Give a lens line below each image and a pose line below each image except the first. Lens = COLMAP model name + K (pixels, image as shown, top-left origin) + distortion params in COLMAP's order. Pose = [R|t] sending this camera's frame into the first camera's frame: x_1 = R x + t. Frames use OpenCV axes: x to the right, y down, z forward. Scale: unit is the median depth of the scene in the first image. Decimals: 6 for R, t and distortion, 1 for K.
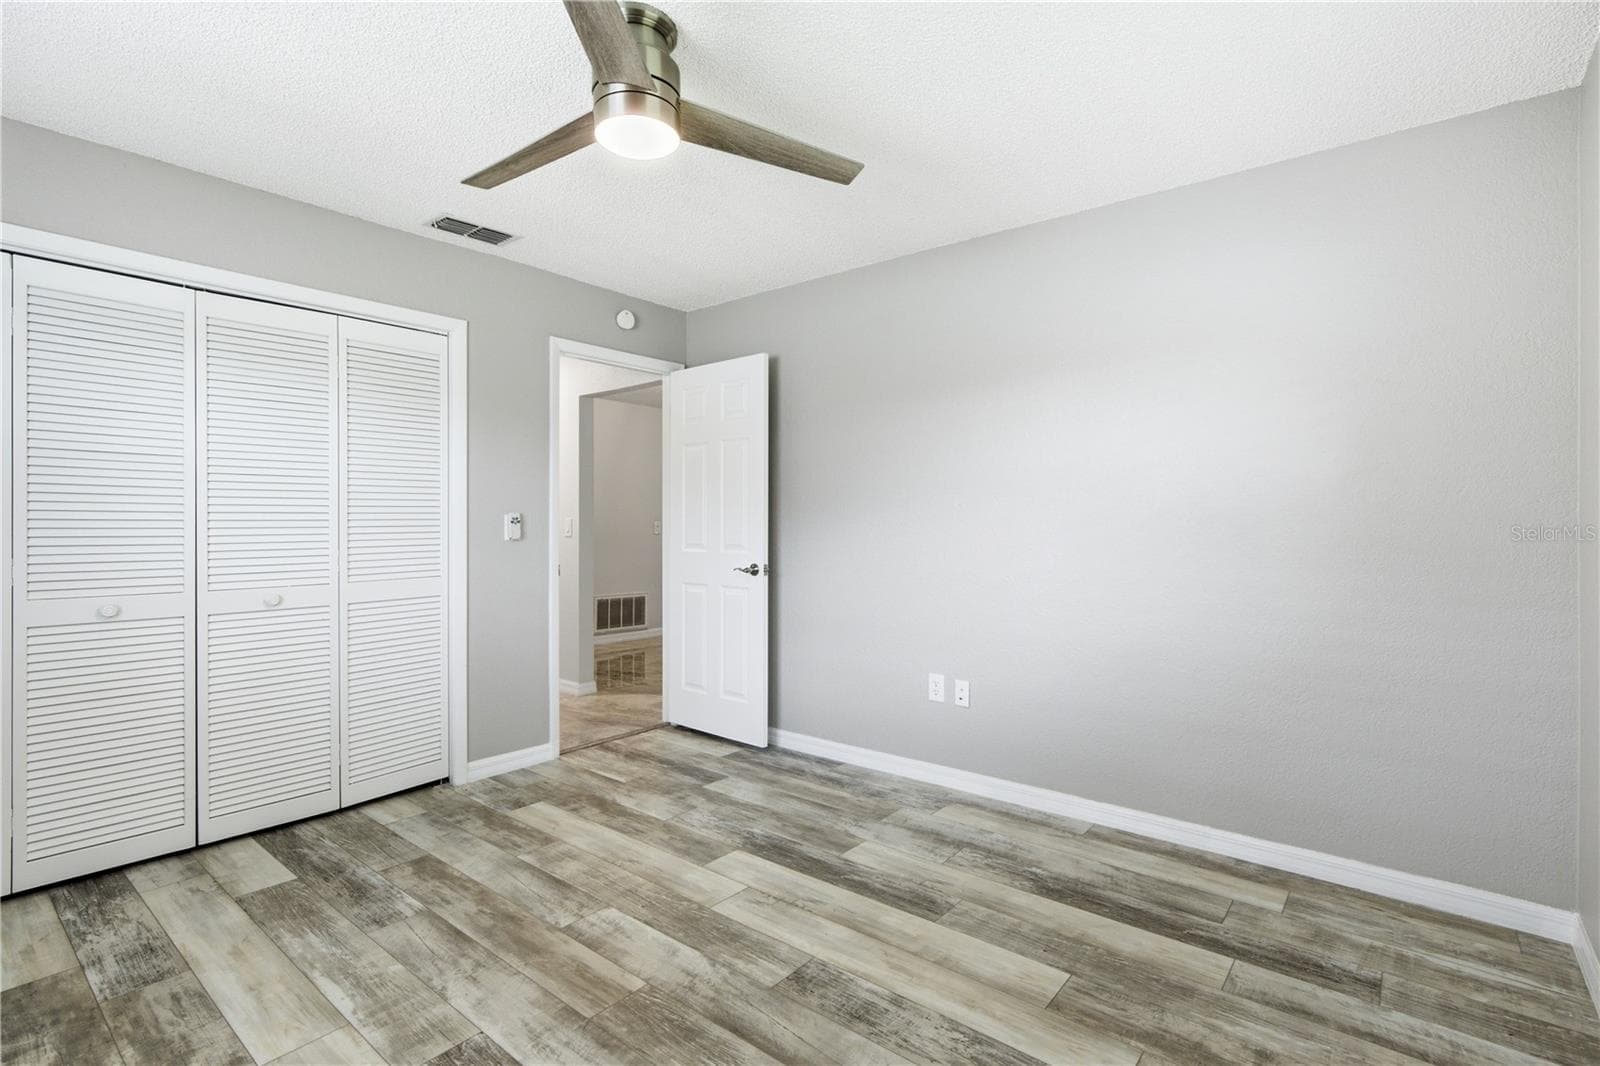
lens RADIAL K [[744.3, 0, 803.2], [0, 744.3, 531.5], [0, 0, 1]] dist [0.000084, -0.000171]
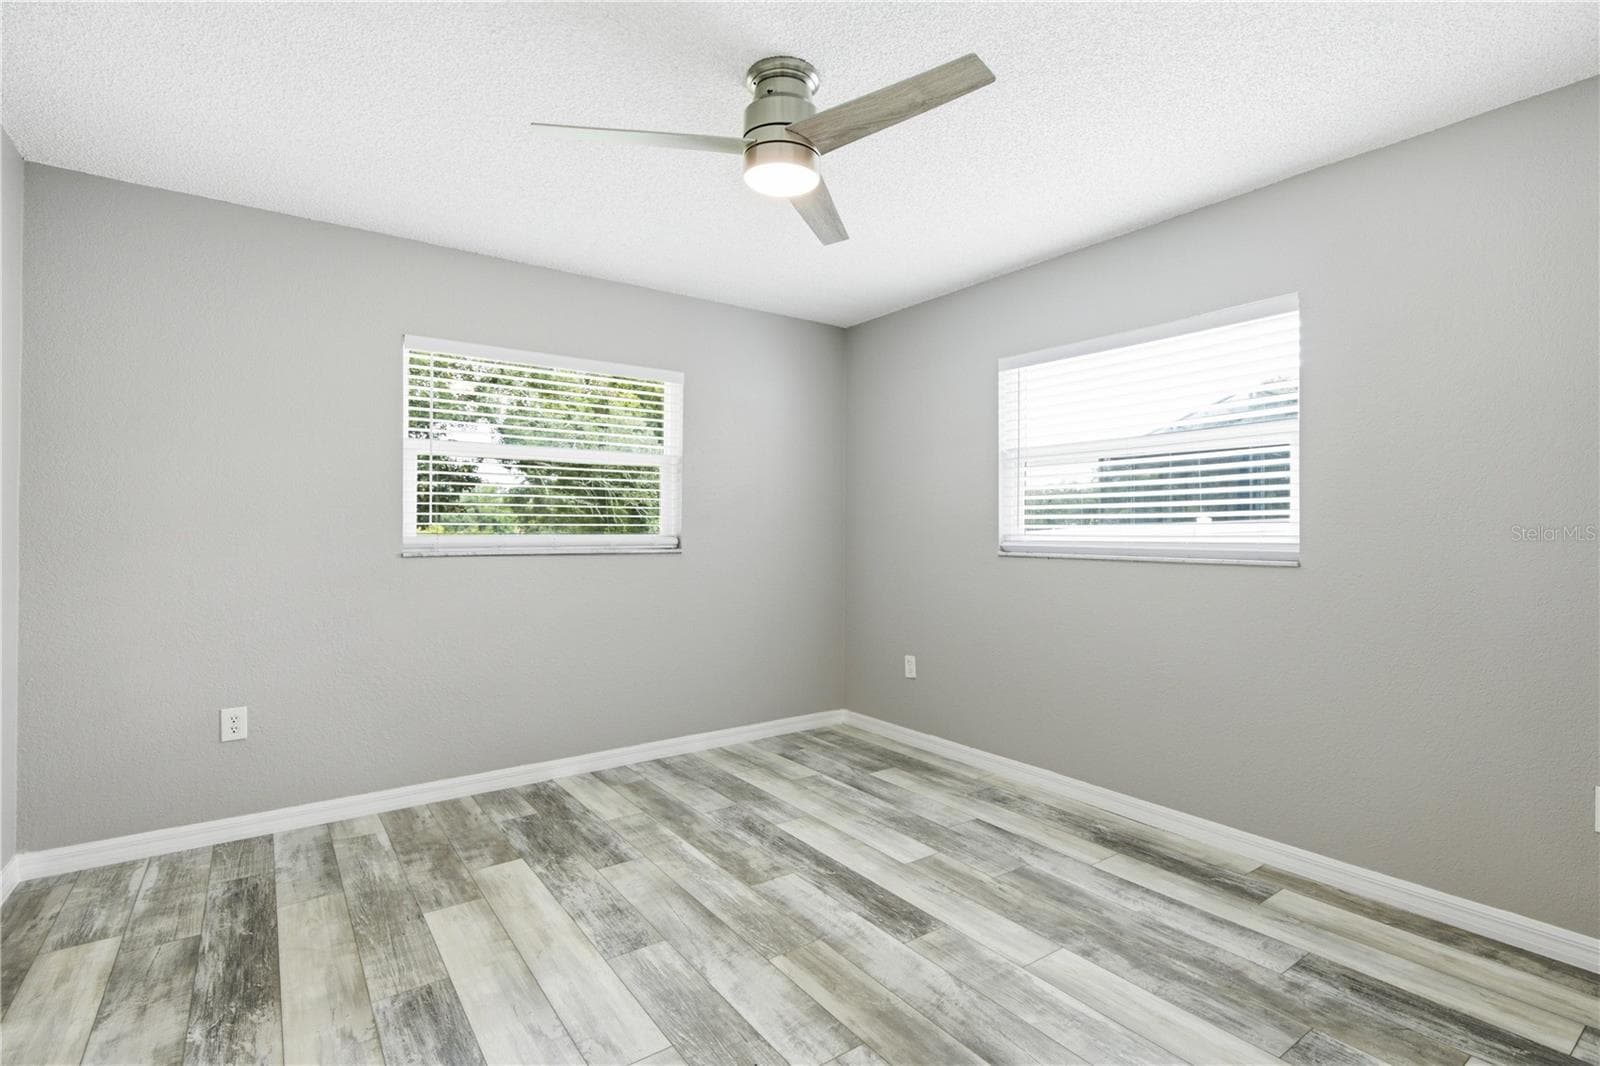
lens RADIAL K [[744.3, 0, 799.7], [0, 744.3, 532.5], [0, 0, 1]] dist [0.000084, -0.000171]
pose [[-0.964646, -0.004081, 0.263518, -0.531959], [-0.001335, 0.999943, 0.010600, -0.018731], [-0.263546, 0.009874, -0.964596, 2.014972]]
